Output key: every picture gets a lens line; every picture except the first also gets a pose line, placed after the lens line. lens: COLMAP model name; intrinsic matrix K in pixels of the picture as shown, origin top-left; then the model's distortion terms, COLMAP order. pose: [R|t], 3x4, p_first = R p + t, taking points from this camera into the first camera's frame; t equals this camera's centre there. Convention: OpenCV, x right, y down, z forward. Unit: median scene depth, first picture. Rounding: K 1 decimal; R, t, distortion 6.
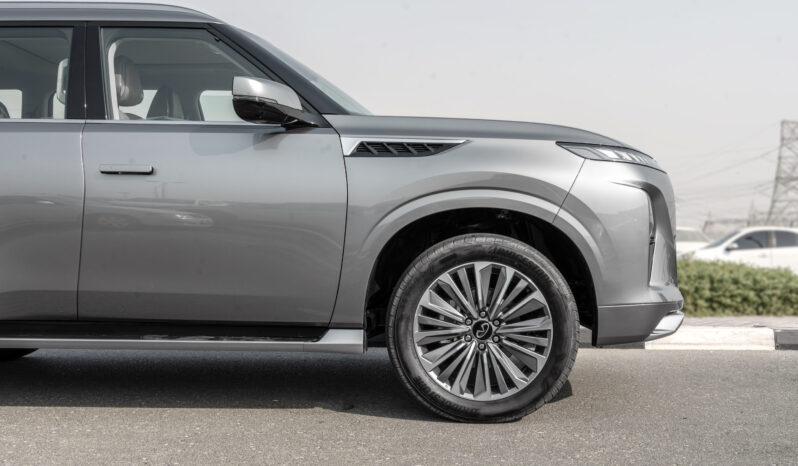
lens RADIAL K [[806.9, 0, 402.6], [0, 806.9, 235.8], [0, 0, 1]] dist [-0.005078, 0.000000]
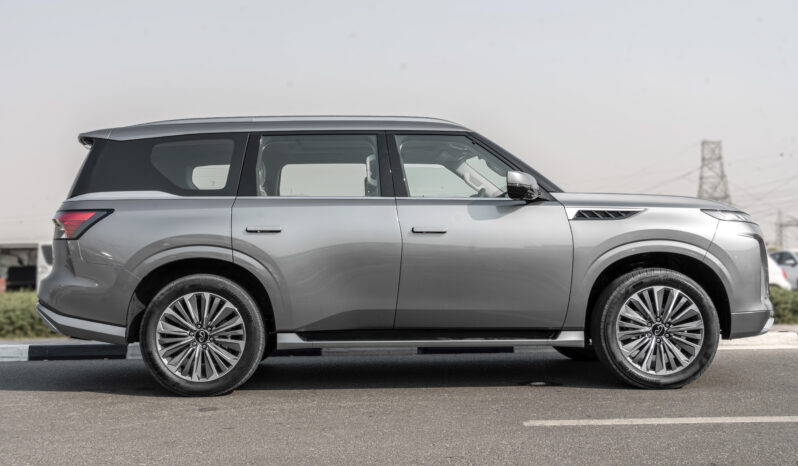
lens RADIAL K [[806.9, 0, 395.2], [0, 806.9, 231.6], [0, 0, 1]] dist [-0.005078, 0.000000]
pose [[0.997942, -0.012656, 0.062863, -0.505812], [0.015003, 0.999203, -0.036995, -0.023354], [-0.062345, 0.037862, 0.997336, -0.534166]]
